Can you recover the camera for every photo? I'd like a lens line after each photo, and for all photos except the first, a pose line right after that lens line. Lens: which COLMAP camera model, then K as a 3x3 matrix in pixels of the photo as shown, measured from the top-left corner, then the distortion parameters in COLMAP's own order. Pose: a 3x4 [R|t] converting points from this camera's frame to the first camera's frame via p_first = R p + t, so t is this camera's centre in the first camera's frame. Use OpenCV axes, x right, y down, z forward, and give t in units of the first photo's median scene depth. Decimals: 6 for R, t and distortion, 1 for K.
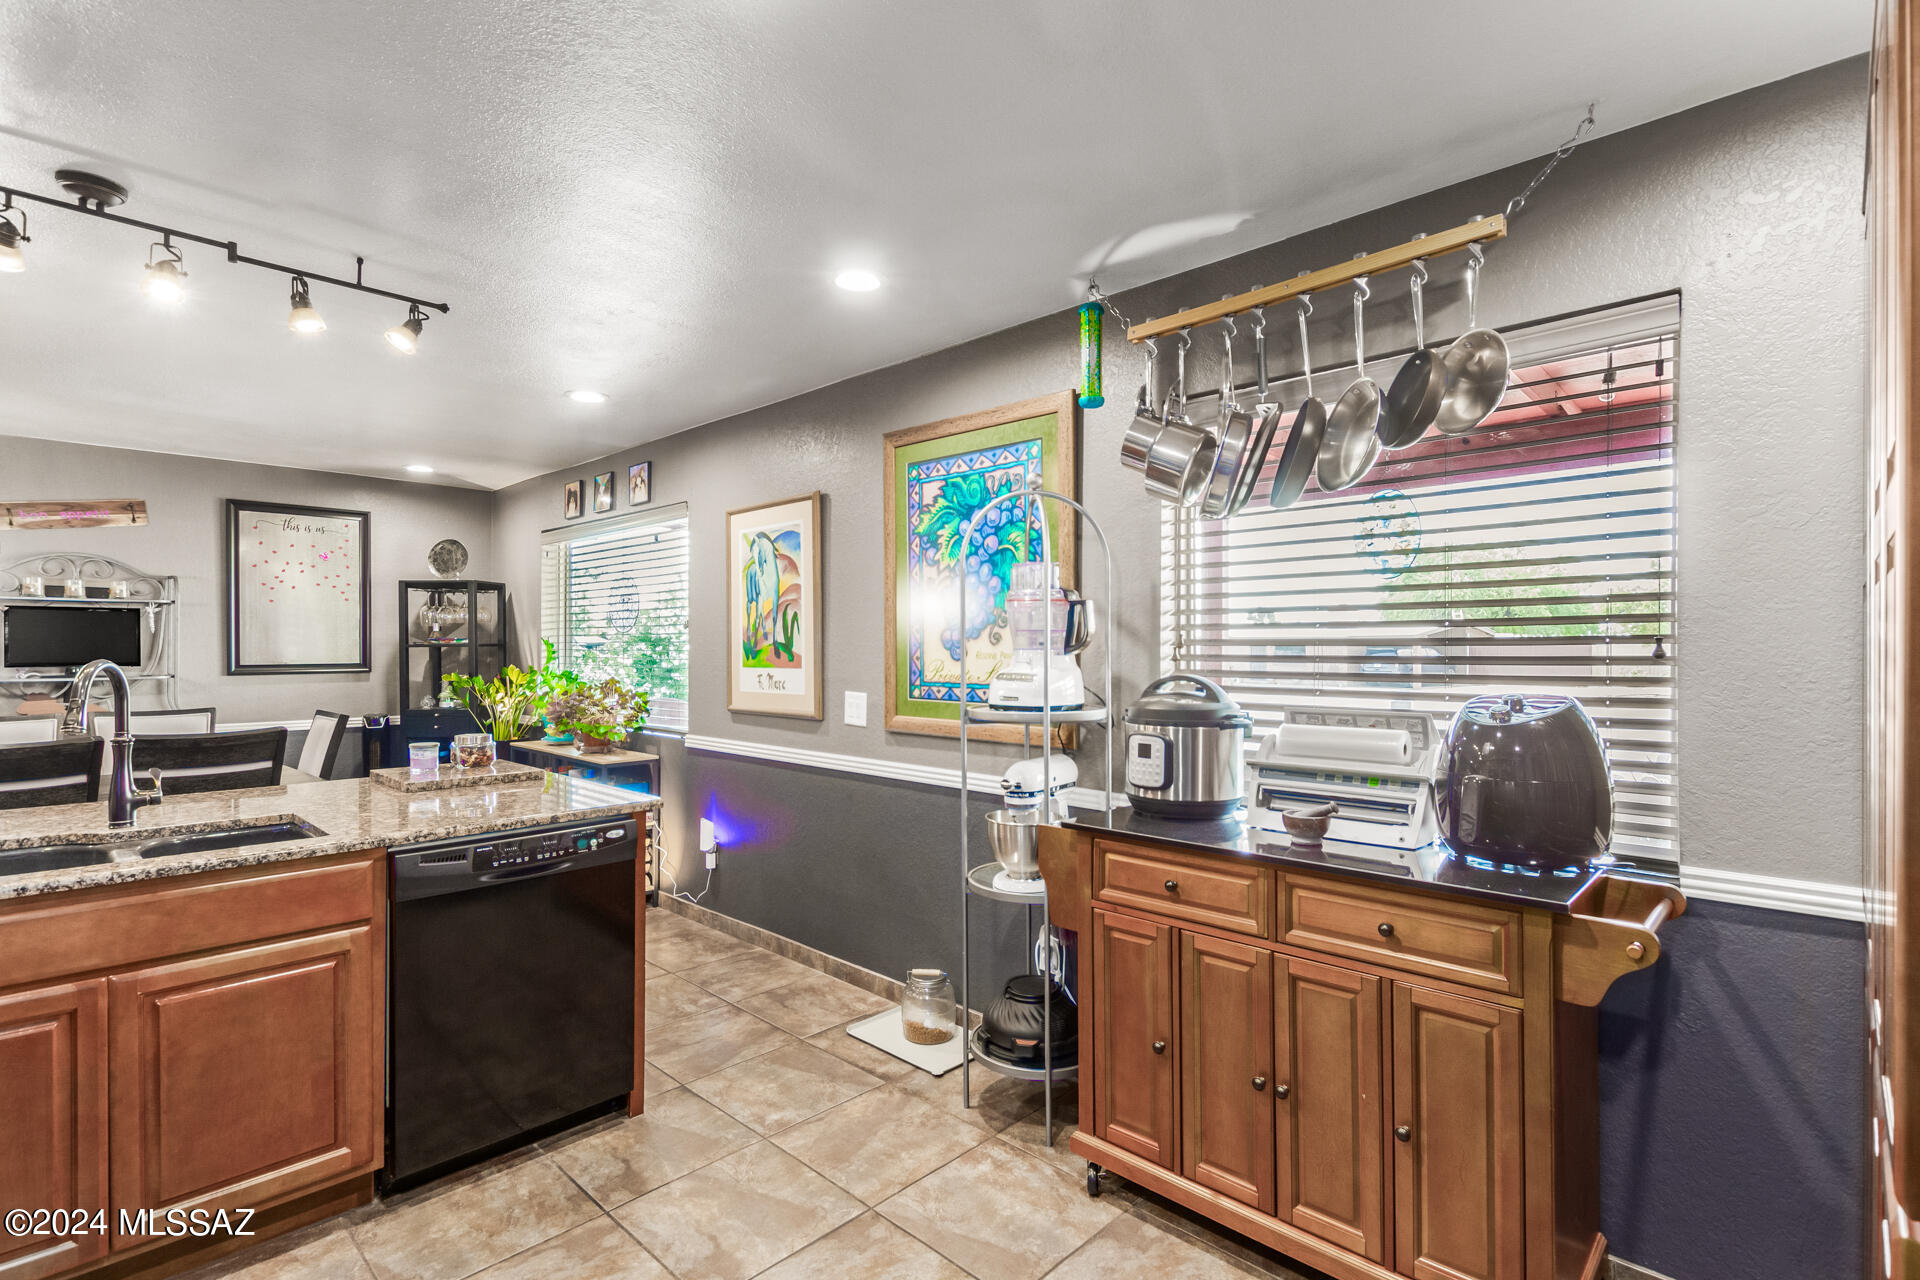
lens RADIAL K [[905.6, 0, 960.0], [0, 905.6, 640.0], [0, 0, 1]] dist [0.000562, -0.000054]
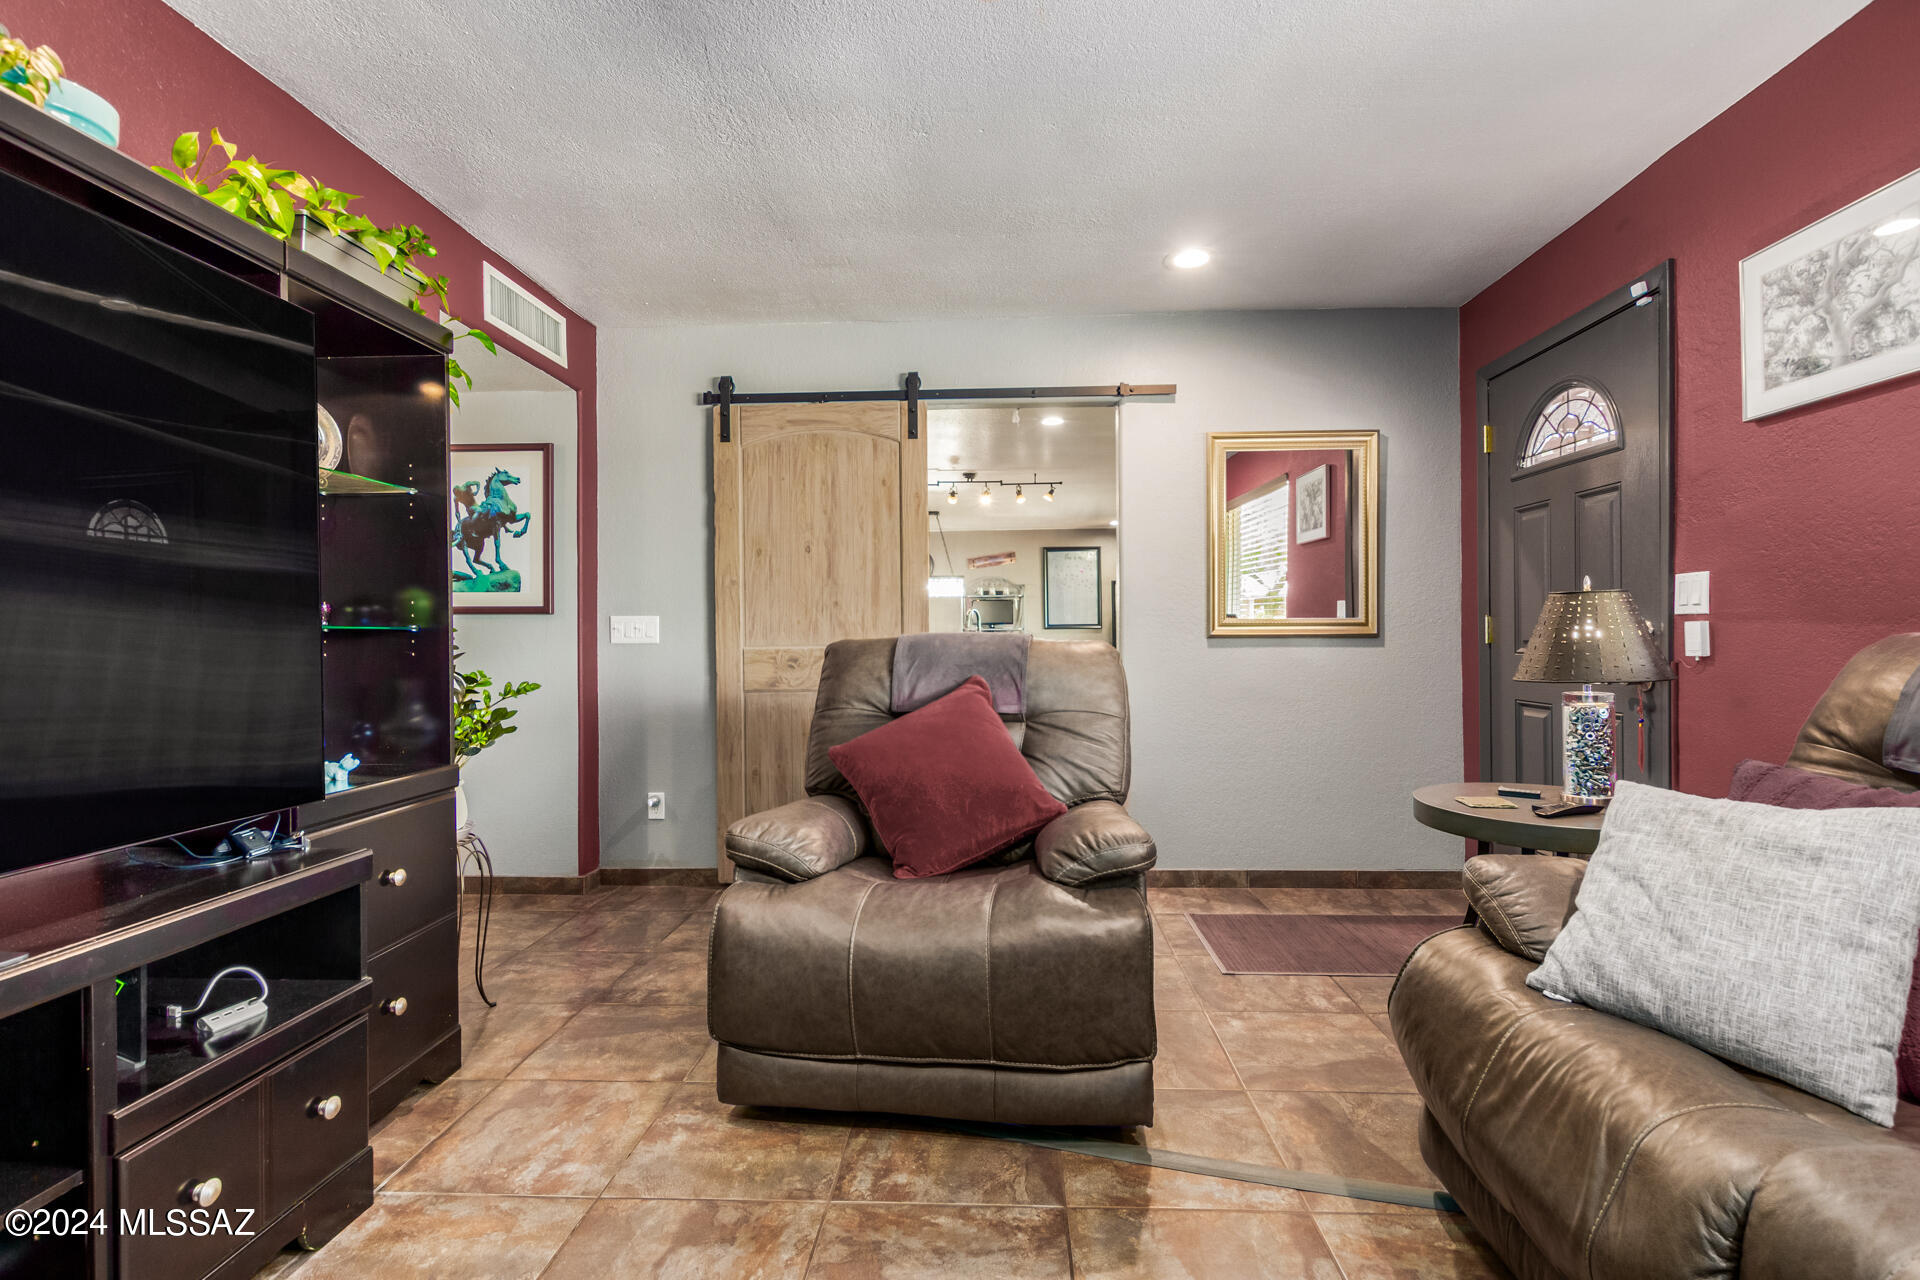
lens RADIAL K [[905.6, 0, 960.0], [0, 905.6, 640.0], [0, 0, 1]] dist [0.000562, -0.000054]
pose [[0.648174, -0.003681, -0.761483, 0.890168], [0.010205, 0.999941, 0.003852, 0.068641], [0.761424, -0.010268, 0.648173, -0.693854]]
